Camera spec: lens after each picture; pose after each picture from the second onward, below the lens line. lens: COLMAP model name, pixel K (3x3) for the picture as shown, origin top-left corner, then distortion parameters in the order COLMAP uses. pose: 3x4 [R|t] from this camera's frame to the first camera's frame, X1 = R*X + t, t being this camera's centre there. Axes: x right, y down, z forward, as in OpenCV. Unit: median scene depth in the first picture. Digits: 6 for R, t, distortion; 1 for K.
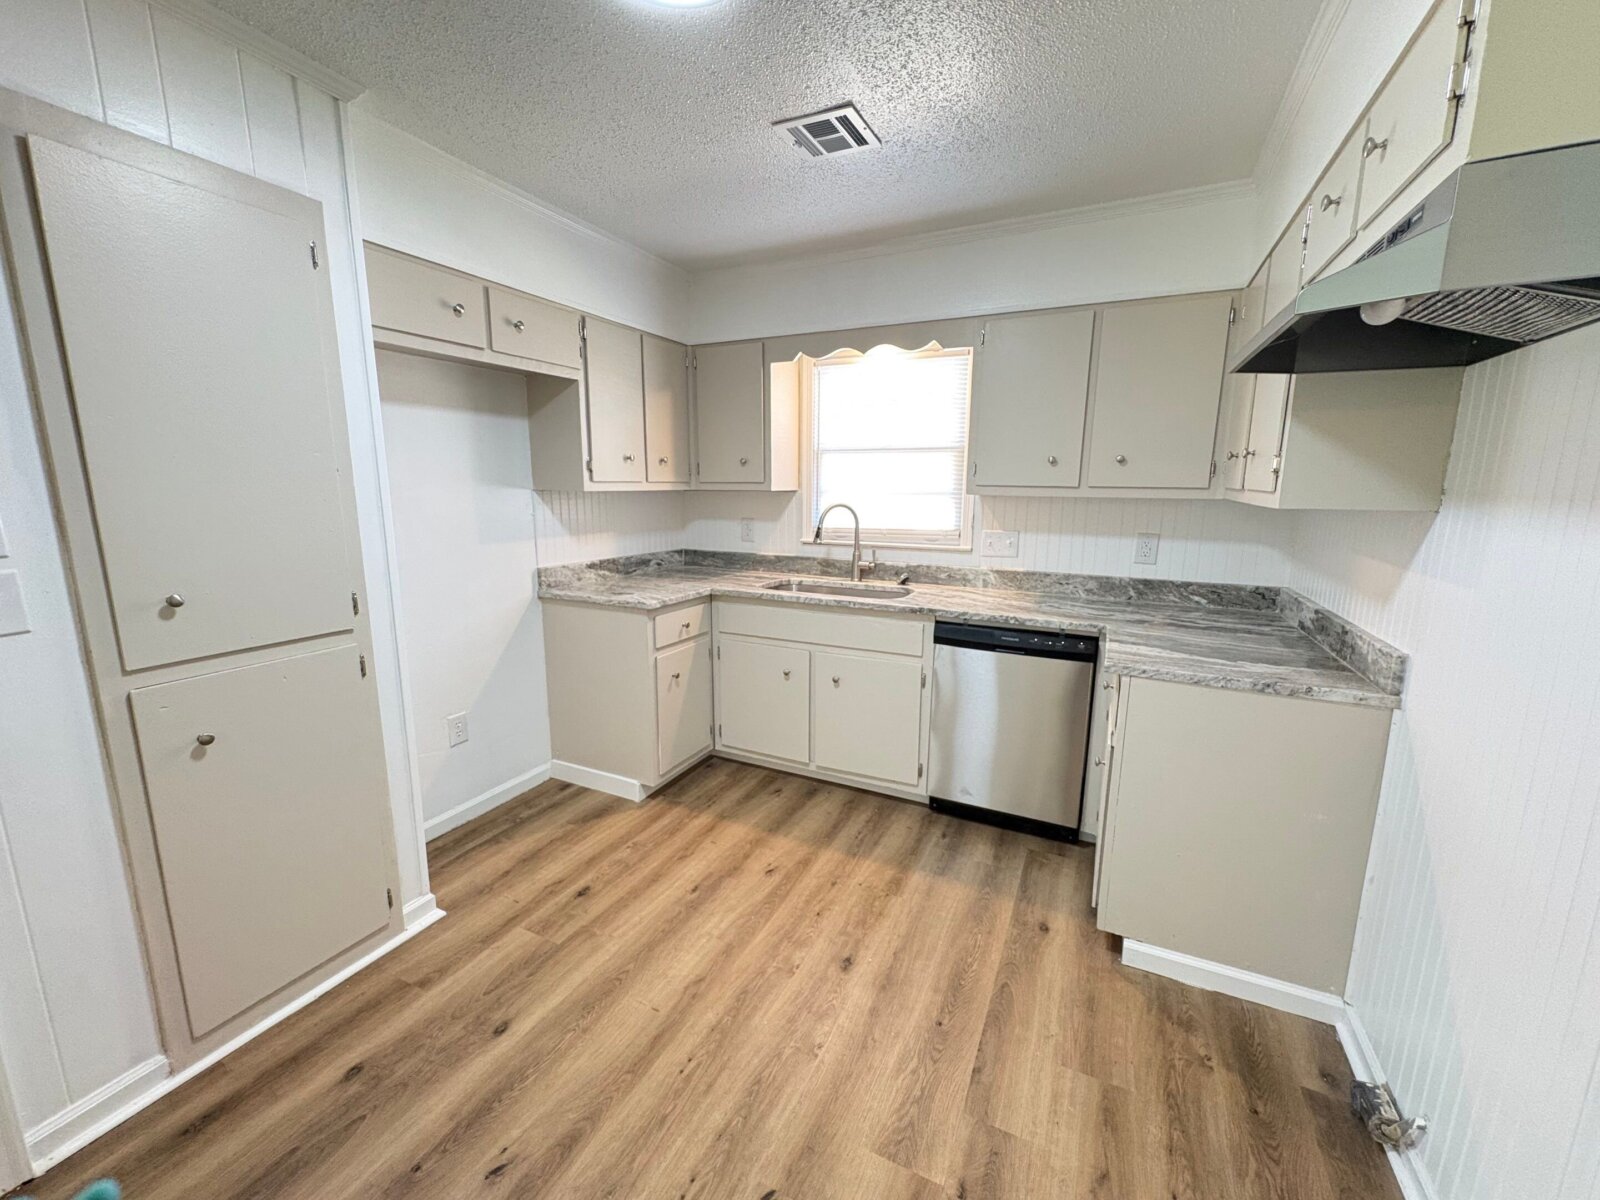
lens RADIAL K [[638.7, 0, 800.0], [0, 638.7, 600.0], [0, 0, 1]] dist [-0.000396, -0.000033]
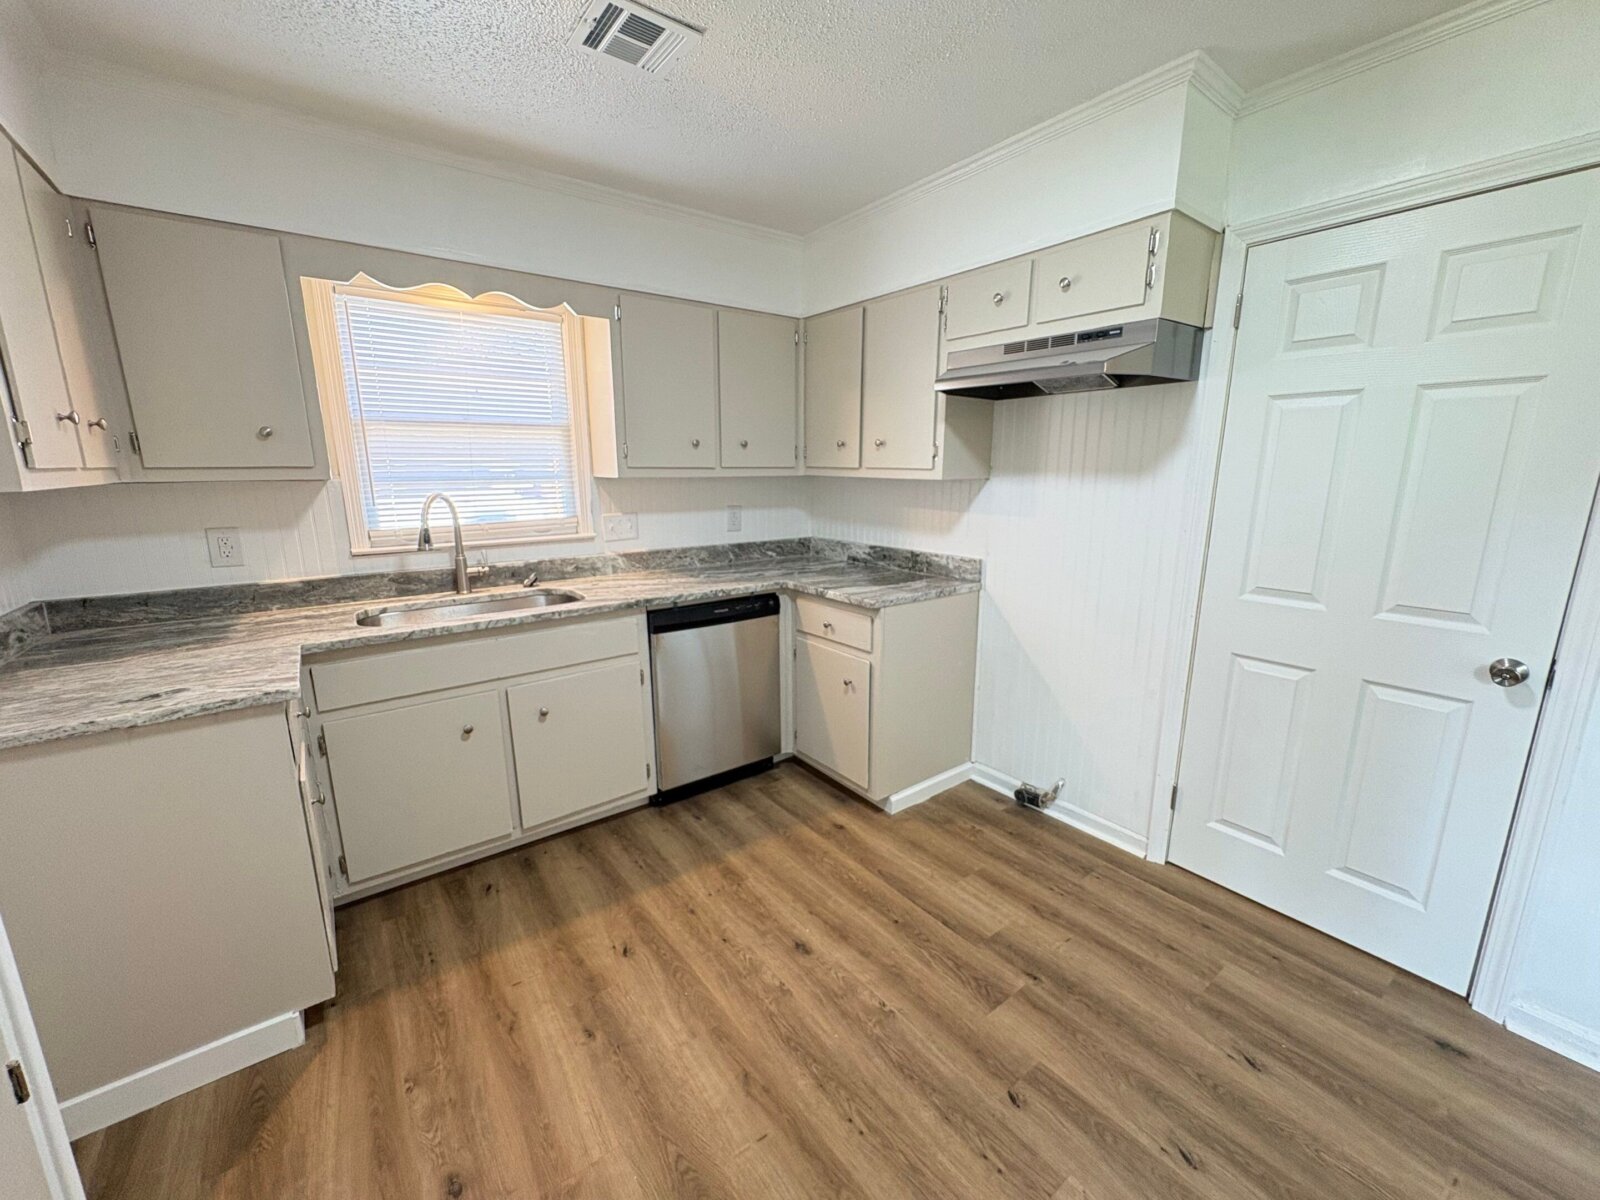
lens RADIAL K [[638.7, 0, 800.0], [0, 638.7, 600.0], [0, 0, 1]] dist [-0.000396, -0.000033]
pose [[0.455455, -0.192532, 0.869190, -0.512521], [0.166293, 0.977550, 0.129397, -0.069755], [-0.874590, 0.085605, 0.477247, 0.352109]]
